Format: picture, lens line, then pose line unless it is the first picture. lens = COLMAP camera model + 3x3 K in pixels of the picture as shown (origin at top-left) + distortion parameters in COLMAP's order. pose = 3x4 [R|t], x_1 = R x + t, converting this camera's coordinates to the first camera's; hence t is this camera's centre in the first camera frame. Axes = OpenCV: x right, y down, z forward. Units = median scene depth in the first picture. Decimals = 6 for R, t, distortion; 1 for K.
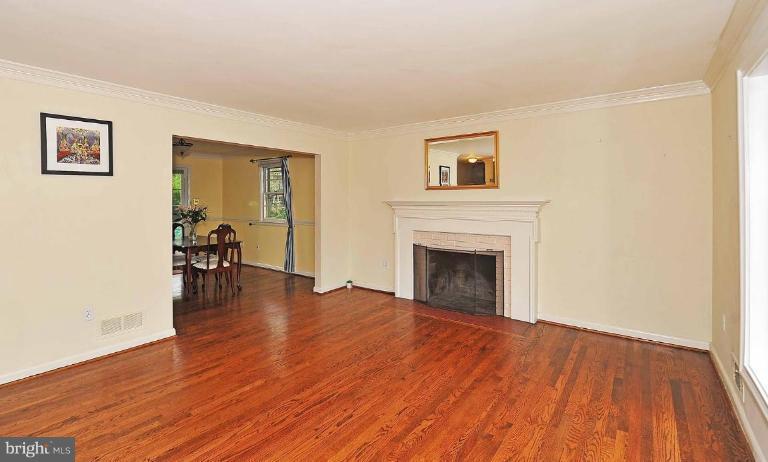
lens RADIAL K [[375.2, 0, 383.1], [0, 375.2, 200.5], [0, 0, 1]] dist [-0.027803, -0.000052]
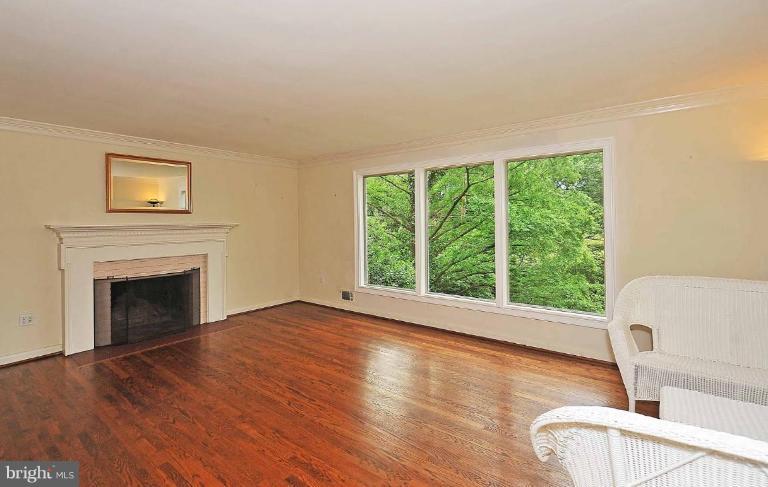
lens RADIAL K [[357.2, 0, 384.0], [0, 357.2, 226.9], [0, 0, 1]] dist [-0.001105, -0.000262]
pose [[-0.006901, -0.012920, 0.999893, -0.863089], [0.001946, 0.999914, 0.012933, -0.006854], [-0.999974, 0.002035, -0.006876, 0.471198]]
